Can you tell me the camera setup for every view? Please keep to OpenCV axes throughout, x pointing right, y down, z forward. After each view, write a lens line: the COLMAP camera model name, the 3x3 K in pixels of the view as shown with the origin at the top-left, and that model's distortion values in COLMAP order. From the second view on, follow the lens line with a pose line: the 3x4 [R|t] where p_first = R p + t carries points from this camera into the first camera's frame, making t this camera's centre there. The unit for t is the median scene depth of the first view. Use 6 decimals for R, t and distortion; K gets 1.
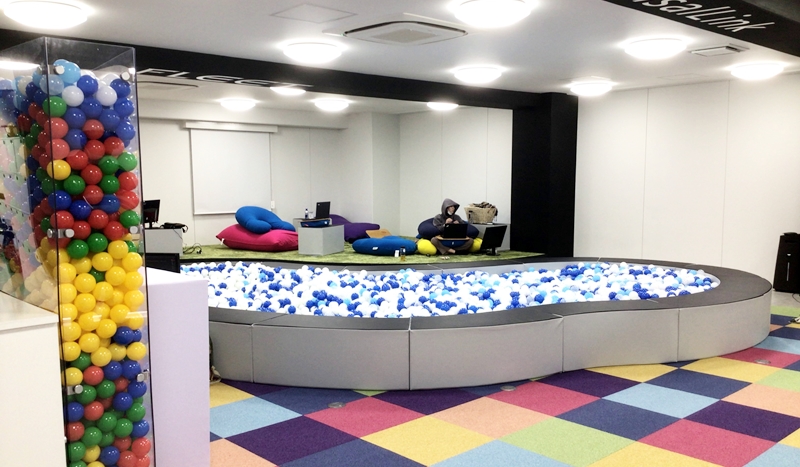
lens RADIAL K [[734.5, 0, 399.2], [0, 734.5, 231.8], [0, 0, 1]] dist [-0.001005, 0.000000]
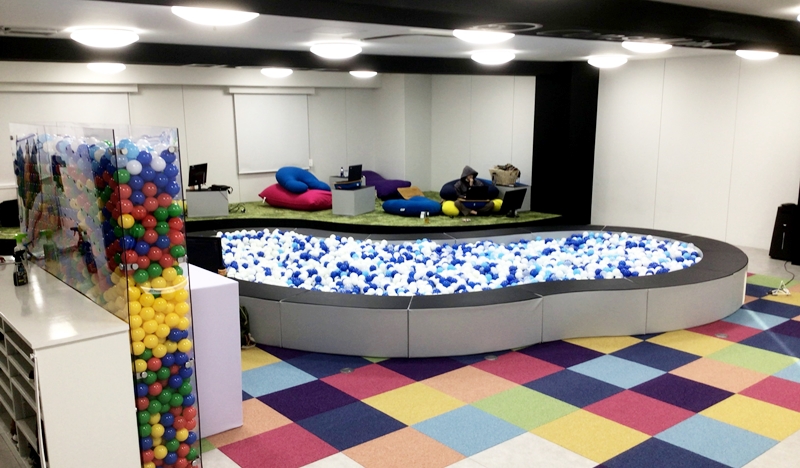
lens RADIAL K [[734.5, 0, 401.7], [0, 734.5, 236.8], [0, 0, 1]] dist [-0.001005, 0.000000]
pose [[0.998043, 0.012068, -0.061348, 0.070263], [-0.005920, 0.995027, 0.099434, -0.097072], [0.062243, -0.098876, 0.993151, -0.172797]]
